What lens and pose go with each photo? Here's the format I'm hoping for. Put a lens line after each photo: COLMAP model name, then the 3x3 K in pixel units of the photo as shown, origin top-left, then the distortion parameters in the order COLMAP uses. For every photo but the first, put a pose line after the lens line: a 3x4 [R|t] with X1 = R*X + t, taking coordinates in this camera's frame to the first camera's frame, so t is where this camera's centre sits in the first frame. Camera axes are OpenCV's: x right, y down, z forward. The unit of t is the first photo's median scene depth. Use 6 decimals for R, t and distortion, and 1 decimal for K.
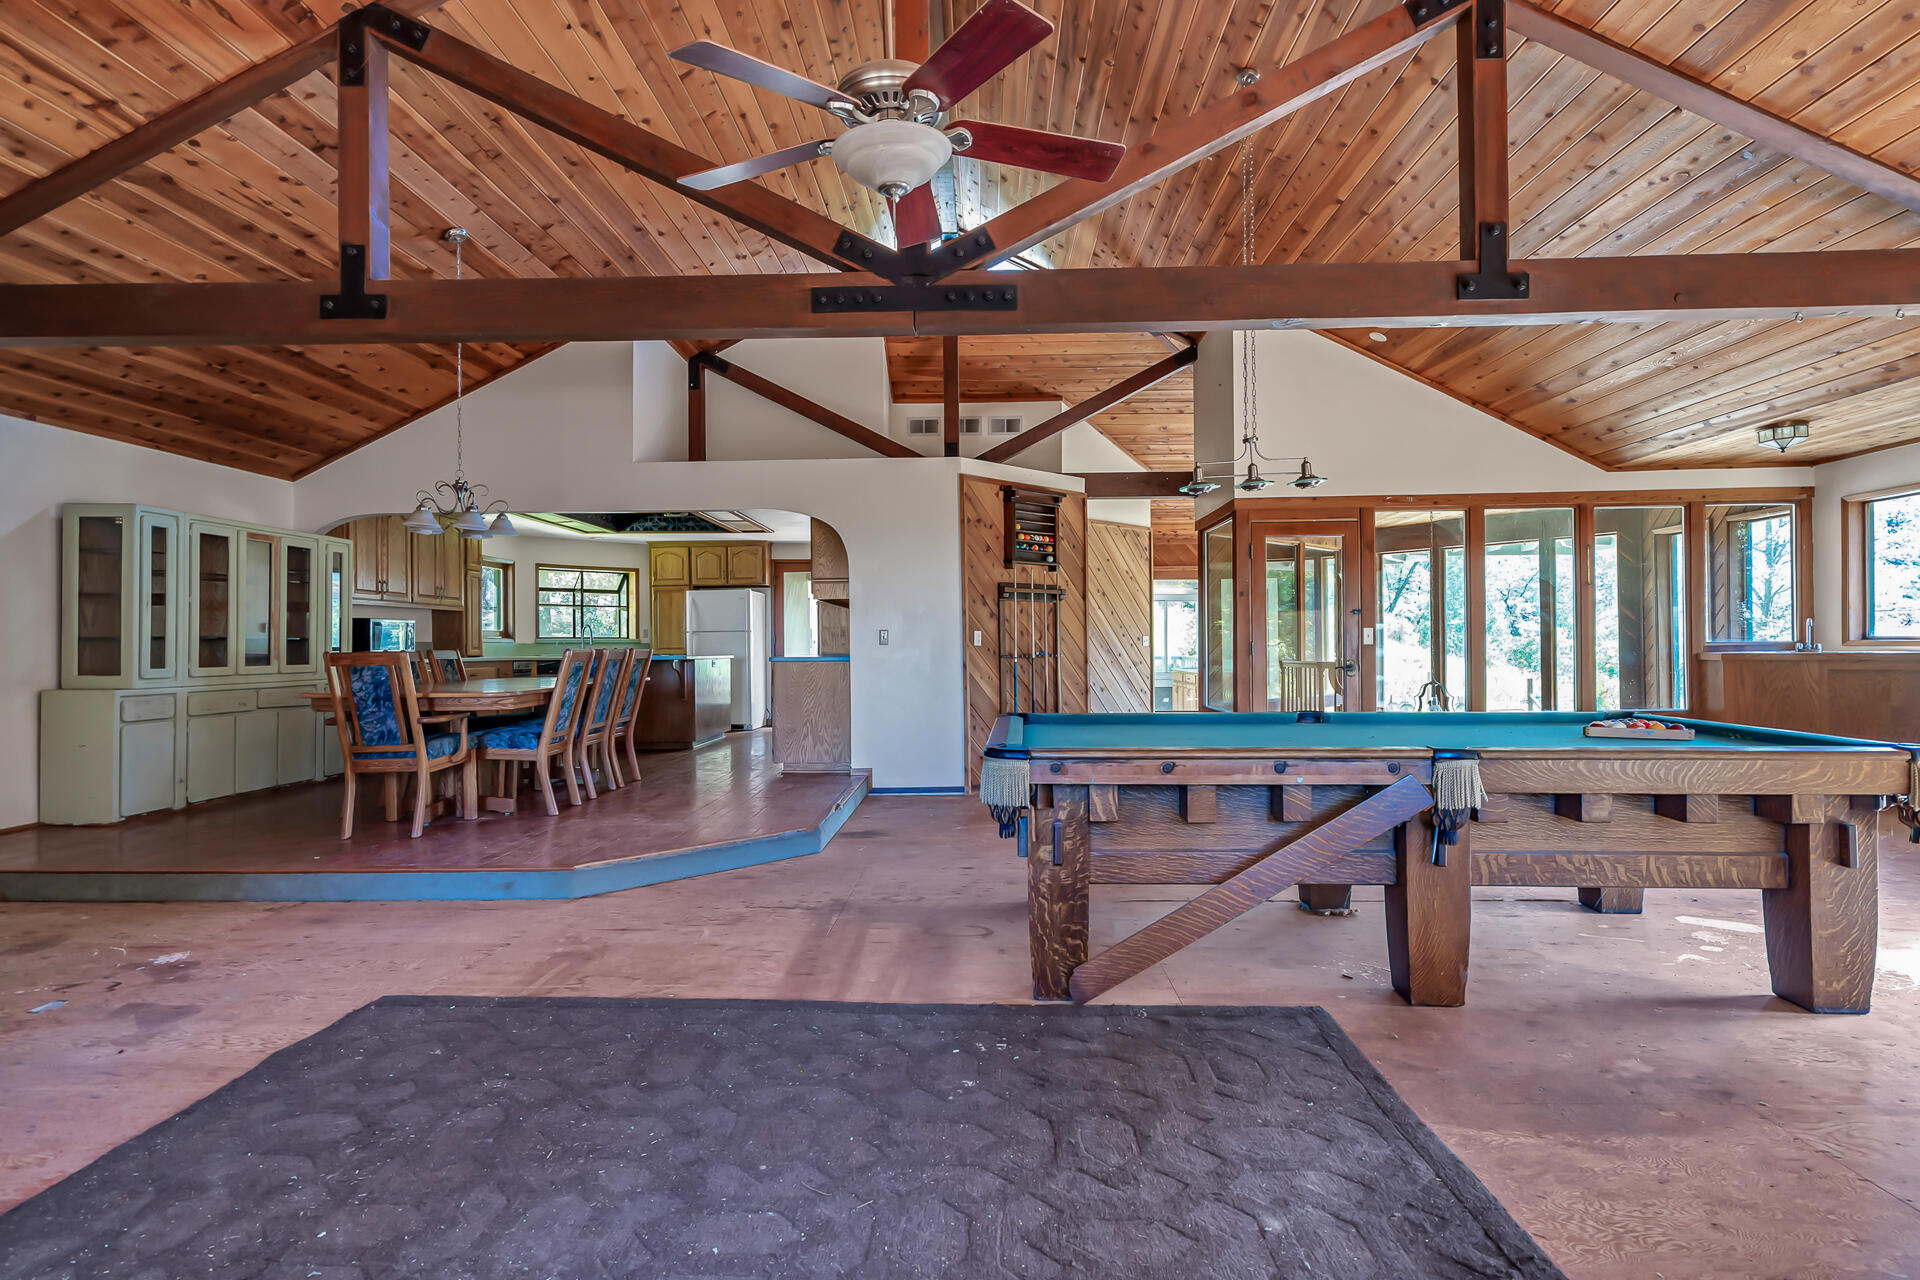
lens RADIAL K [[970.6, 0, 958.8], [0, 970.6, 640.5], [0, 0, 1]] dist [-0.007341, 0.004516]
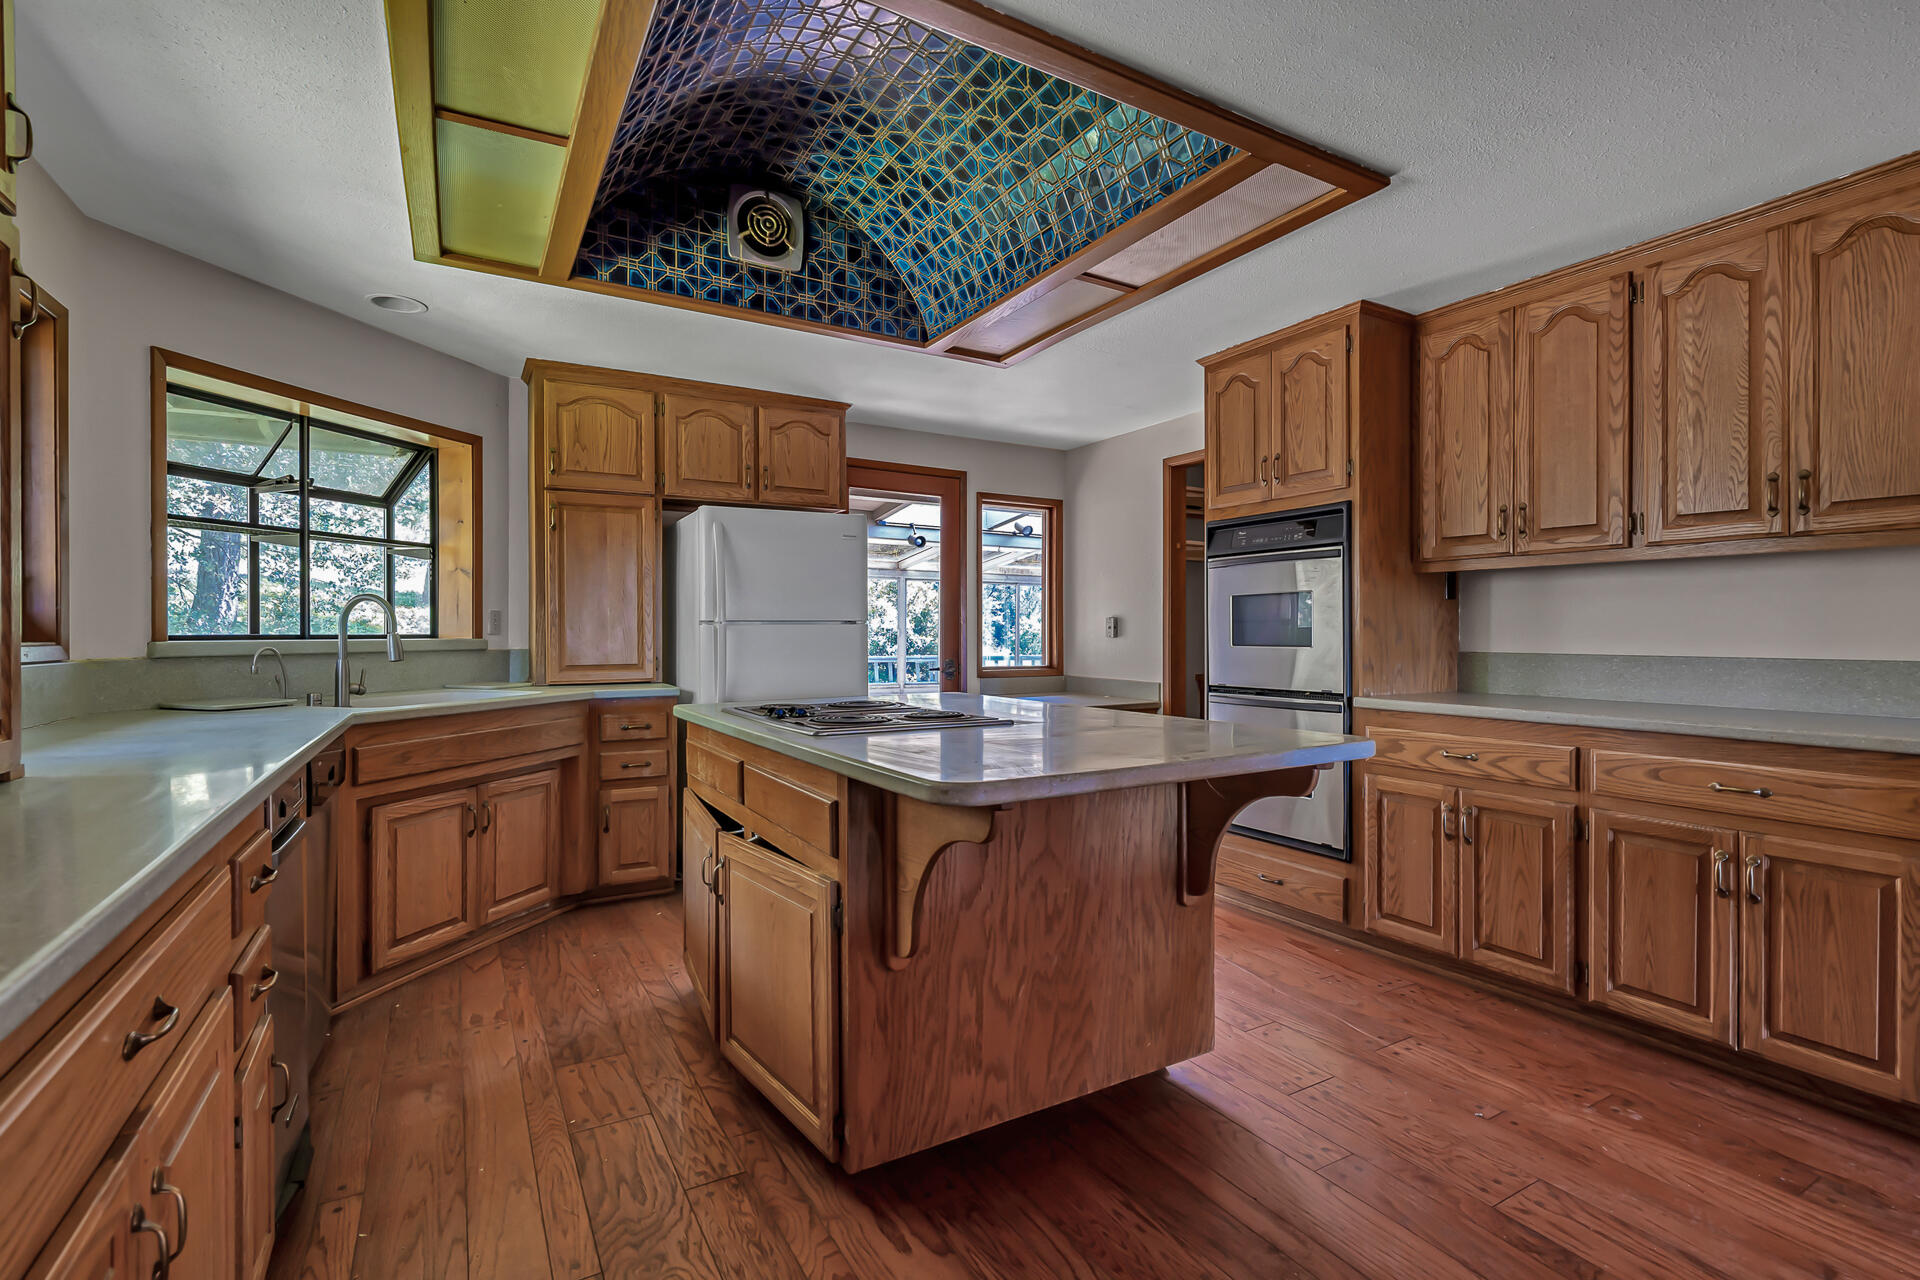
lens RADIAL K [[859.8, 0, 947.2], [0, 859.8, 636.3], [0, 0, 1]] dist [-0.008256, 0.003440]
pose [[0.849299, 0.004400, 0.527895, -0.617539], [-0.010288, 0.999913, 0.008217, -0.011338], [-0.527813, -0.012410, 0.849270, 1.141220]]
